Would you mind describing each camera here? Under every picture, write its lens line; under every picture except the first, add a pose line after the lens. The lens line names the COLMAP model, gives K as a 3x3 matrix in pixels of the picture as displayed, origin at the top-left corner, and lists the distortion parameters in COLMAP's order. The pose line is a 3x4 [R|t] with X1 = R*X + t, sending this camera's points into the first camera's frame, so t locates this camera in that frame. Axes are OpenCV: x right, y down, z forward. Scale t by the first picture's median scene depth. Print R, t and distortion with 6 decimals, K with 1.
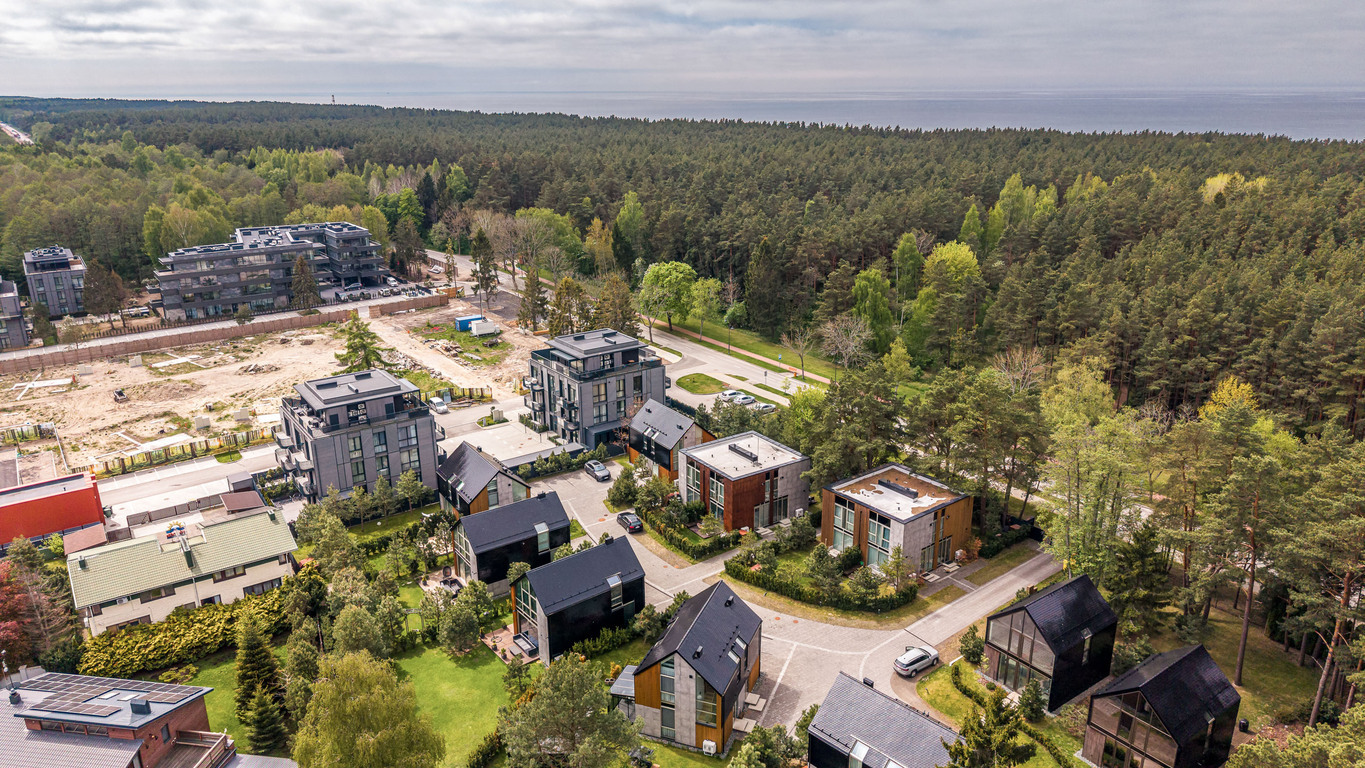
lens RADIAL K [[878.3, 0, 682.5], [0, 878.3, 384.0], [0, 0, 1]] dist [0.043640, -0.001572]
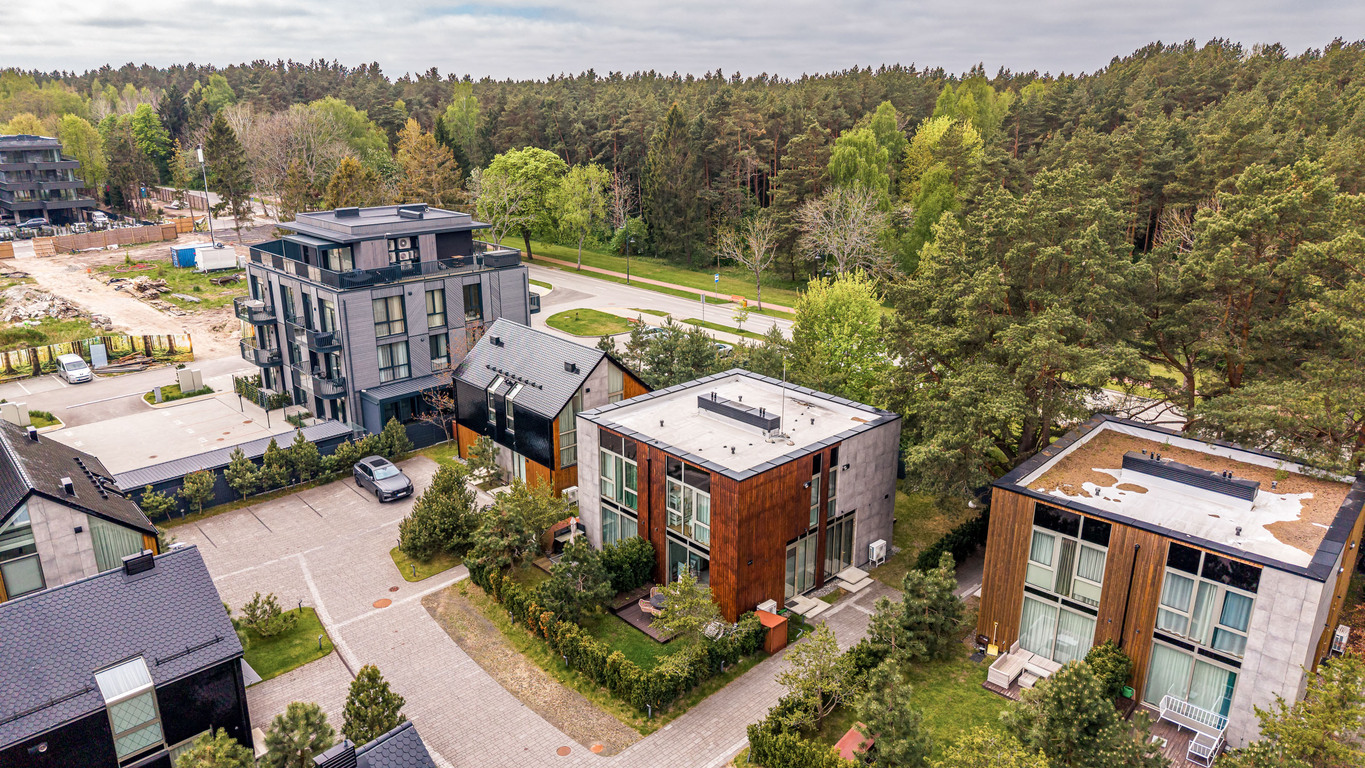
lens RADIAL K [[914.7, 0, 683.9], [0, 914.7, 401.6], [0, 0, 1]] dist [0.040327, -0.073035]
pose [[0.986934, -0.042705, 0.155361, -0.017387], [0.040349, 0.999018, 0.018284, 0.055625], [-0.155990, -0.011776, 0.987689, 0.504692]]
